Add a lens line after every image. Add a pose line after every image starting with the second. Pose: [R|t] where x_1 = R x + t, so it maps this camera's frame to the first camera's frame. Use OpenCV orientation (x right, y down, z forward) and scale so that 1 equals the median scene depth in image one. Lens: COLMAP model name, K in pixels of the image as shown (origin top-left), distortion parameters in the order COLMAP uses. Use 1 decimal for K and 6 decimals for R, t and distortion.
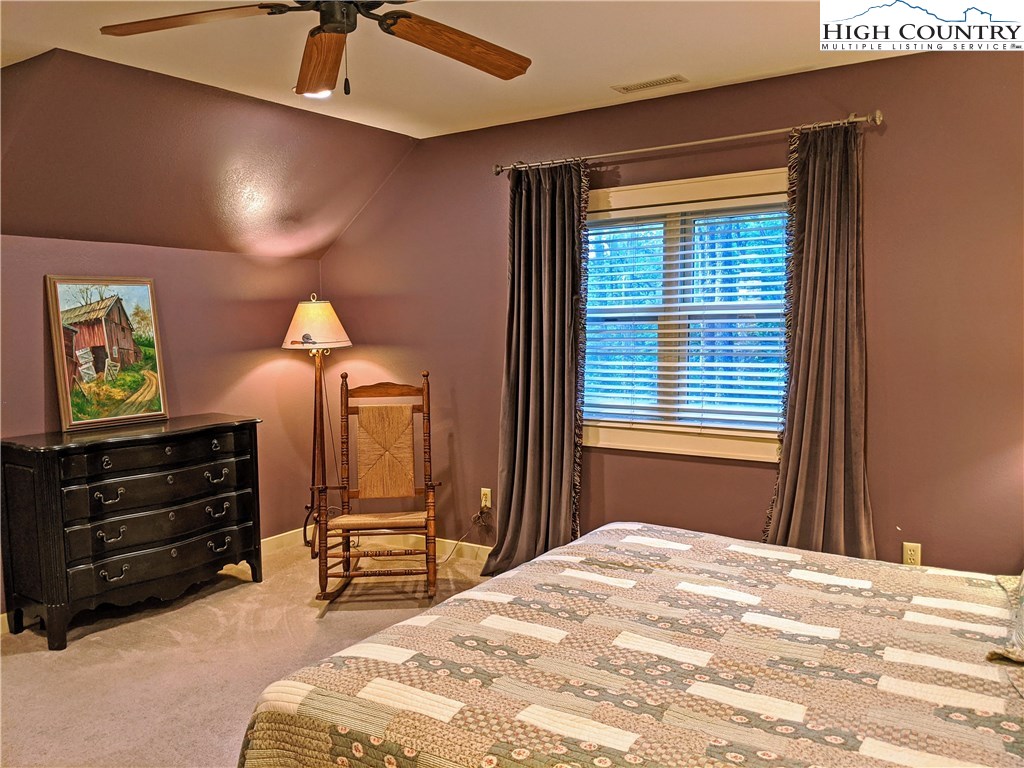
lens RADIAL K [[815.3, 0, 511.6], [0, 815.3, 386.6], [0, 0, 1]] dist [0.084240, -0.144894]
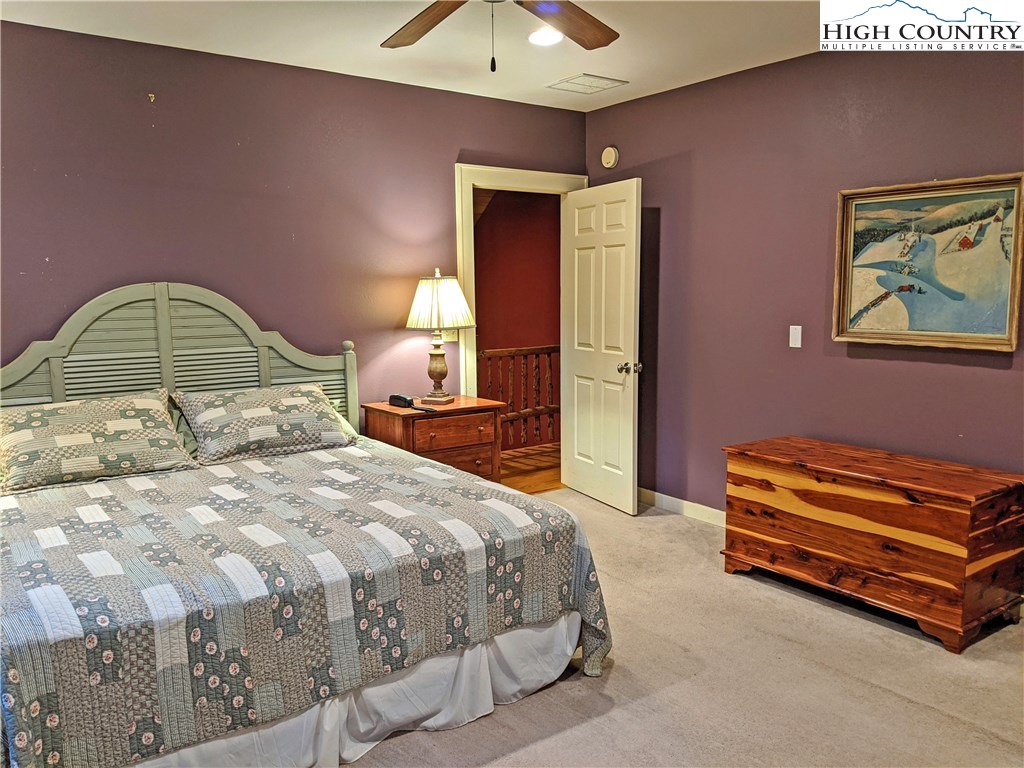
lens RADIAL K [[815.3, 0, 511.6], [0, 815.3, 386.6], [0, 0, 1]] dist [0.084240, -0.144894]
pose [[-0.943325, -0.020614, 0.331229, -0.316280], [0.044729, 0.981065, 0.188444, -0.073923], [-0.328842, 0.192579, -0.924541, 1.112646]]
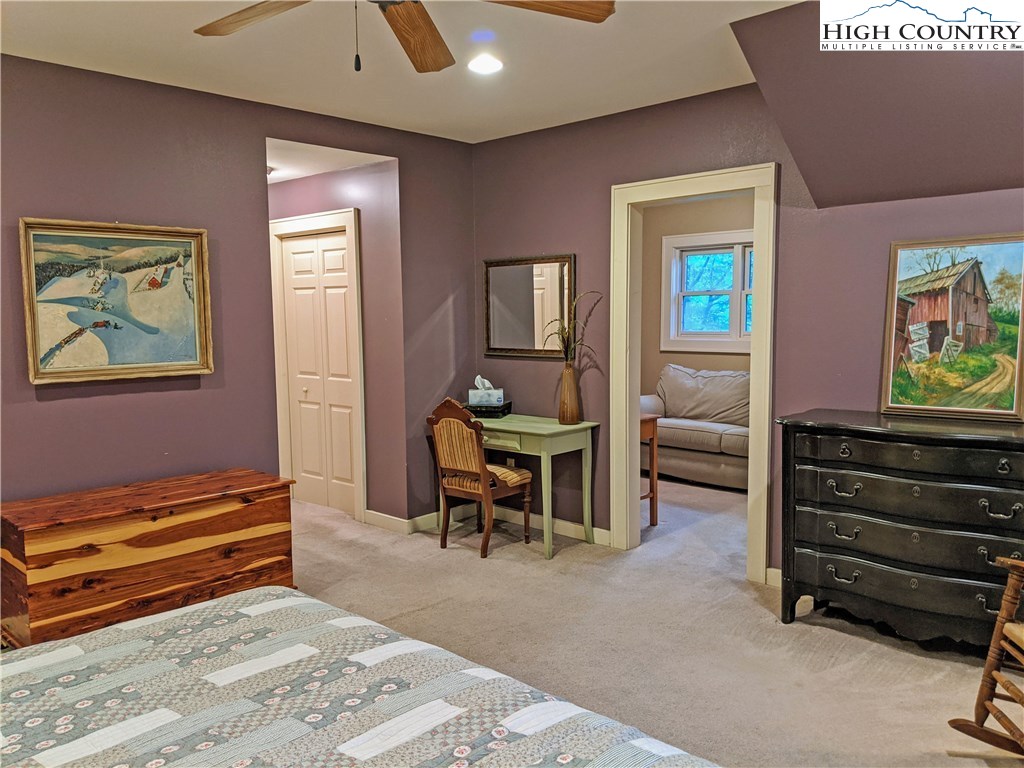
lens RADIAL K [[815.3, 0, 511.6], [0, 815.3, 386.6], [0, 0, 1]] dist [0.084240, -0.144894]
pose [[-0.172018, 0.104975, -0.979485, 0.407313], [-0.059092, 0.991416, 0.116632, -0.055147], [0.983320, 0.077942, -0.164338, 0.718507]]
